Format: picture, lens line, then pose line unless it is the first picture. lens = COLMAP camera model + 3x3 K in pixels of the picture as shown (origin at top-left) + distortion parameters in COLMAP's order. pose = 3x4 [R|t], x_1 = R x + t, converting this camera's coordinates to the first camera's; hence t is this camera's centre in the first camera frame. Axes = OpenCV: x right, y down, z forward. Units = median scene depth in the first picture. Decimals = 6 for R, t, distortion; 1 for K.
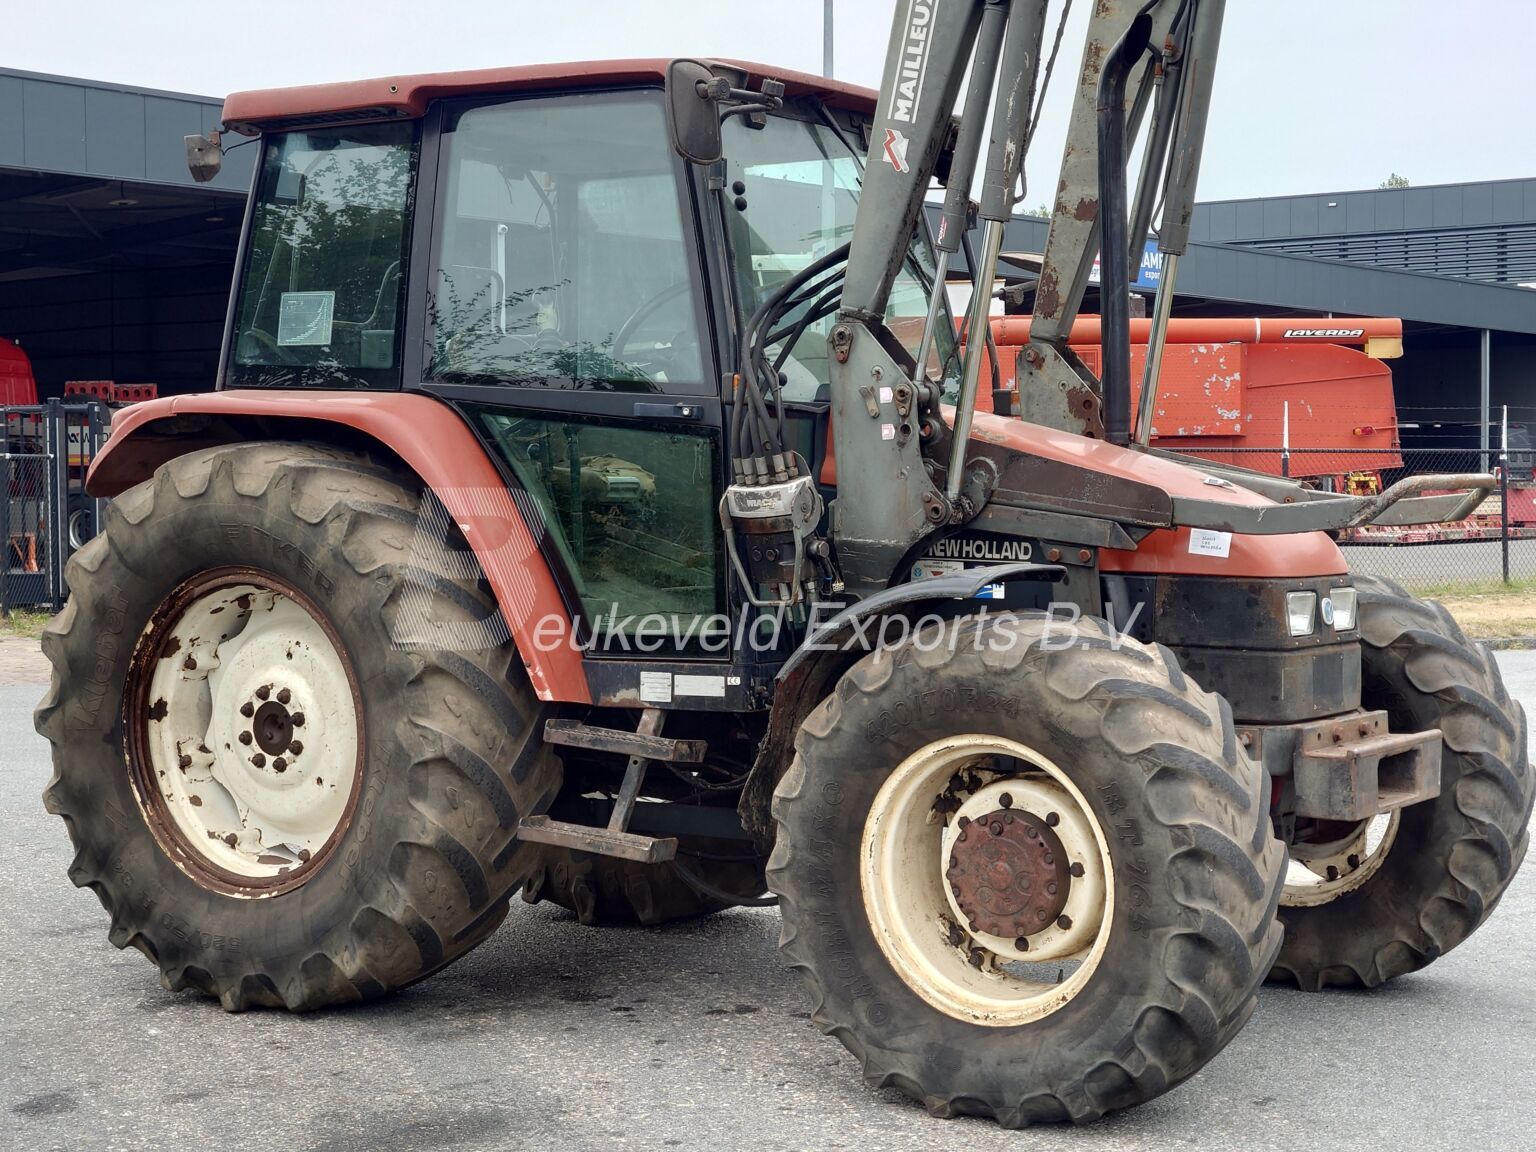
lens RADIAL K [[2561.4, 0, 768.0], [0, 2561.4, 576.0], [0, 0, 1]] dist [0.003925, 0.040194]
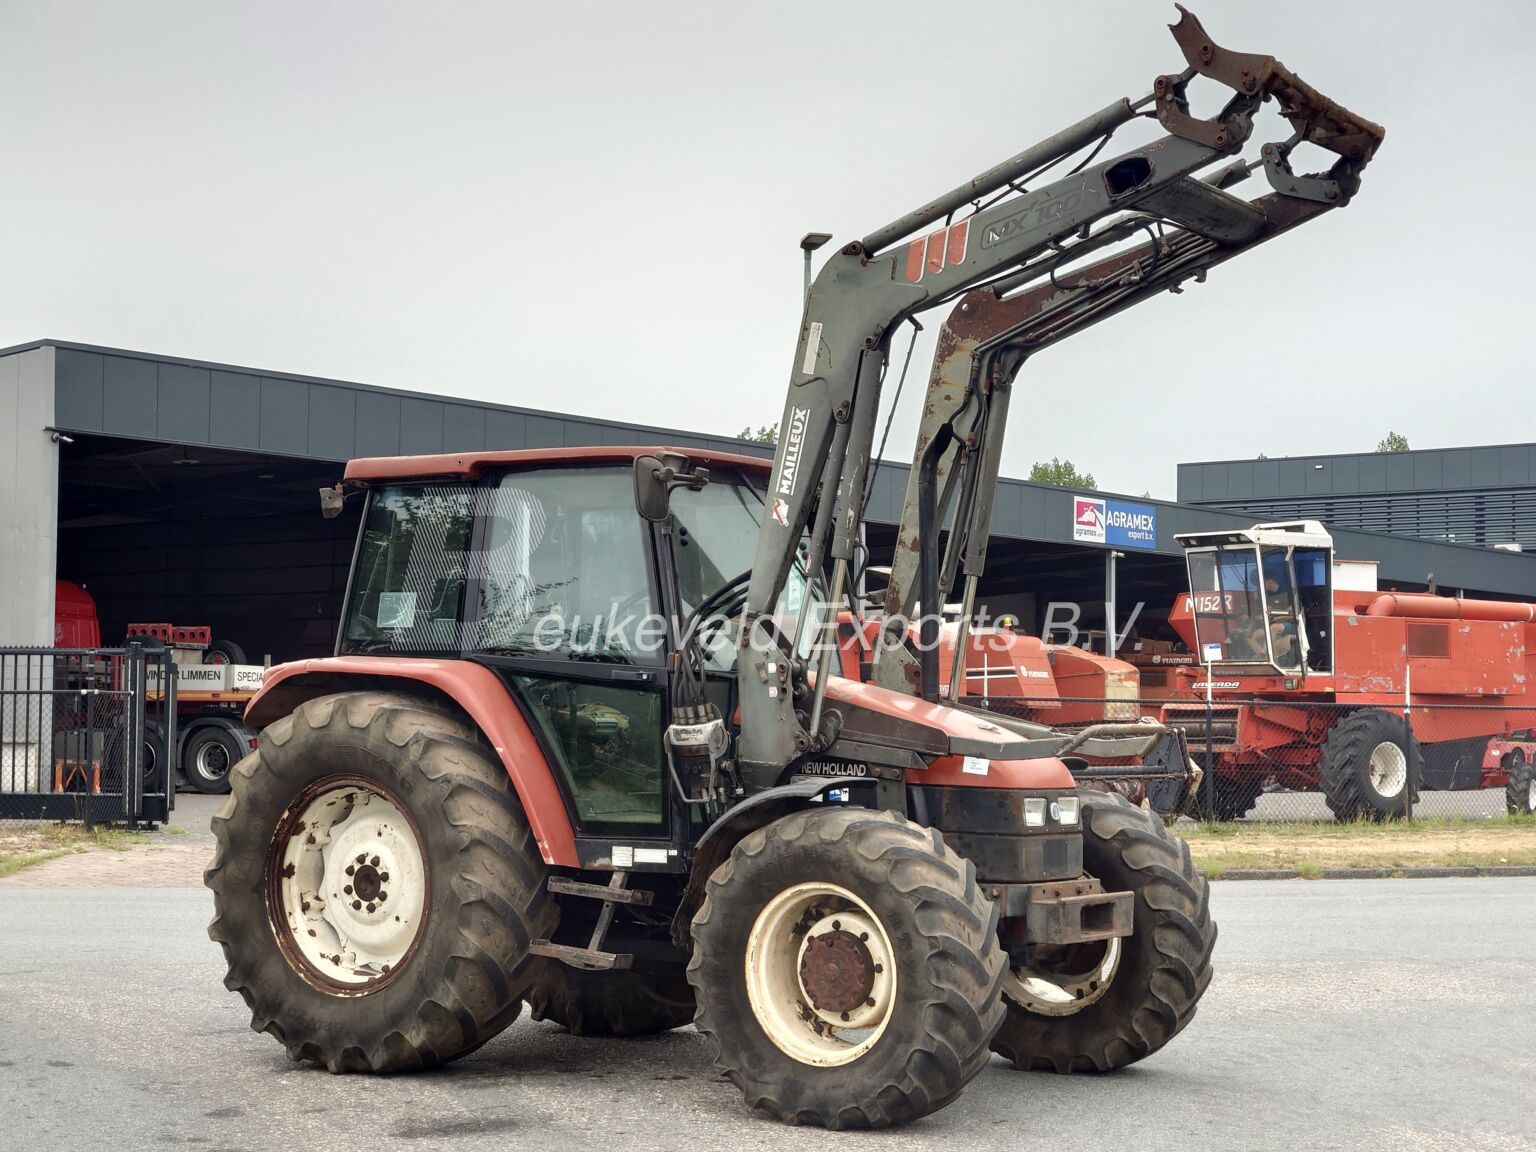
lens RADIAL K [[2561.4, 0, 768.0], [0, 2561.4, 576.0], [0, 0, 1]] dist [0.003925, 0.040194]
pose [[0.999870, 0.013991, -0.008075, 0.053412], [-0.014690, 0.995443, -0.094222, 0.019621], [0.006720, 0.094329, 0.995518, -0.535497]]
